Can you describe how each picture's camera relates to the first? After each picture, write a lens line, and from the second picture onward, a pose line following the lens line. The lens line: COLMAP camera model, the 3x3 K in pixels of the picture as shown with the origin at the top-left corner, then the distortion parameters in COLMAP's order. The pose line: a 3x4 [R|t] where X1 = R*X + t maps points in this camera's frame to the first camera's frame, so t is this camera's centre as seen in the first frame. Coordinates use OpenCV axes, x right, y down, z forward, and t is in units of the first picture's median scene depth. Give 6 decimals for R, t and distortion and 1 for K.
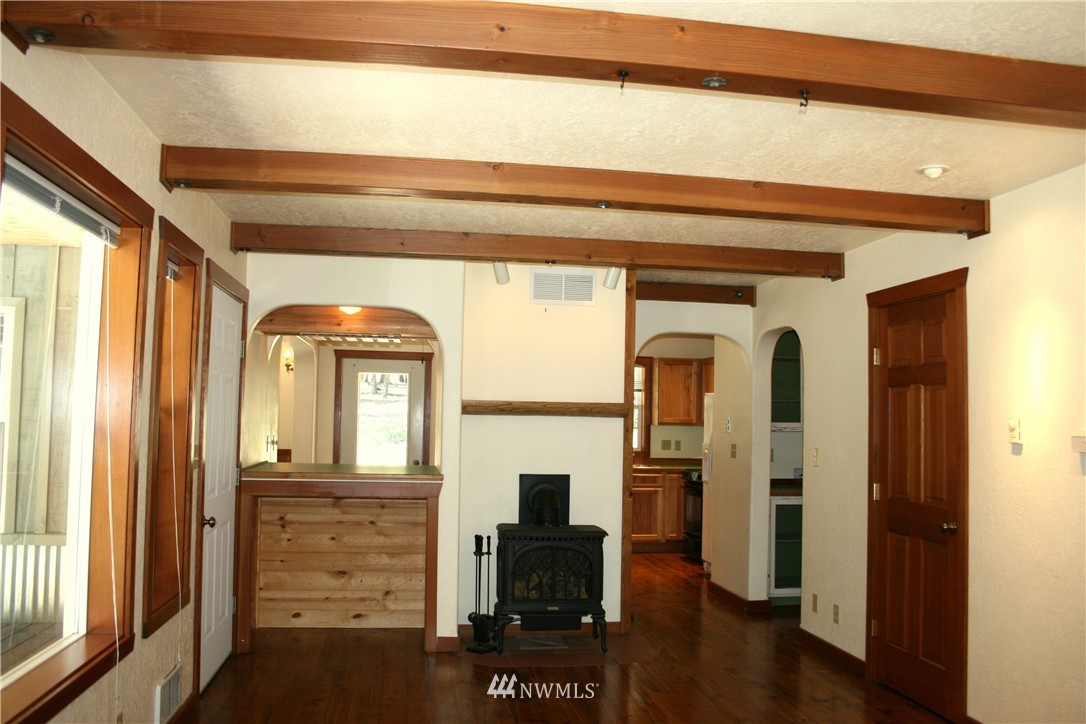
lens RADIAL K [[912.3, 0, 545.0], [0, 912.3, 364.7], [0, 0, 1]] dist [-0.140692, 0.100073]
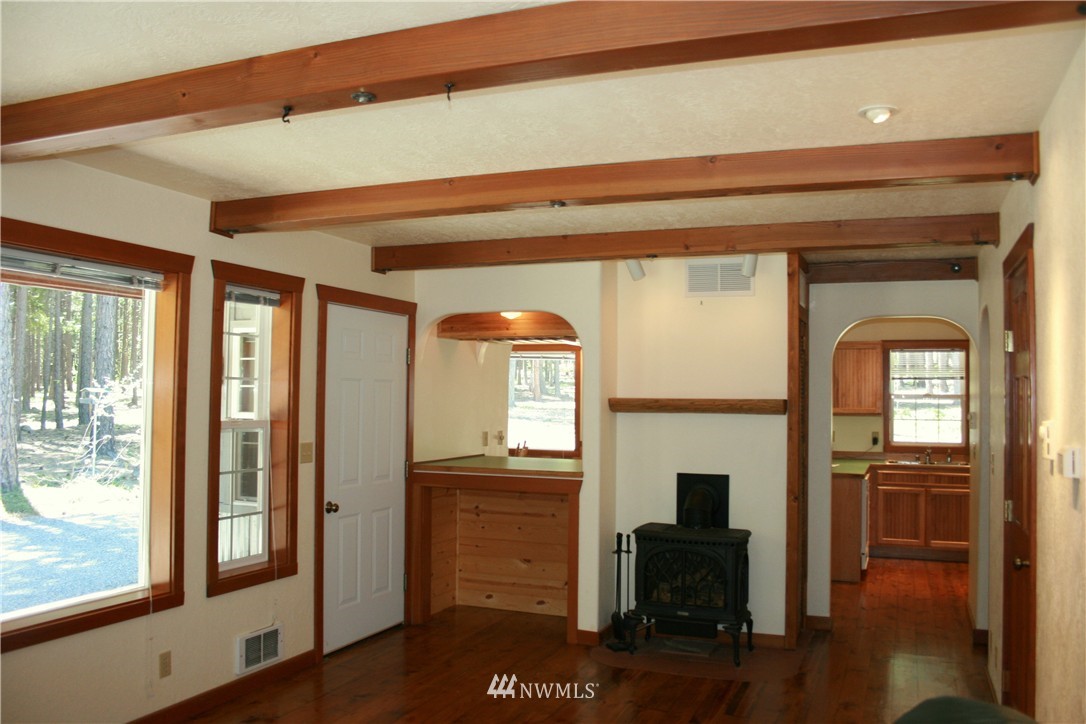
lens RADIAL K [[912.3, 0, 542.0], [0, 912.3, 359.8], [0, 0, 1]] dist [-0.140692, 0.100073]
pose [[0.851014, -0.031631, -0.524190, 0.385843], [0.035478, 0.999367, -0.002707, -0.003757], [0.523943, -0.016293, 0.851597, 0.104511]]
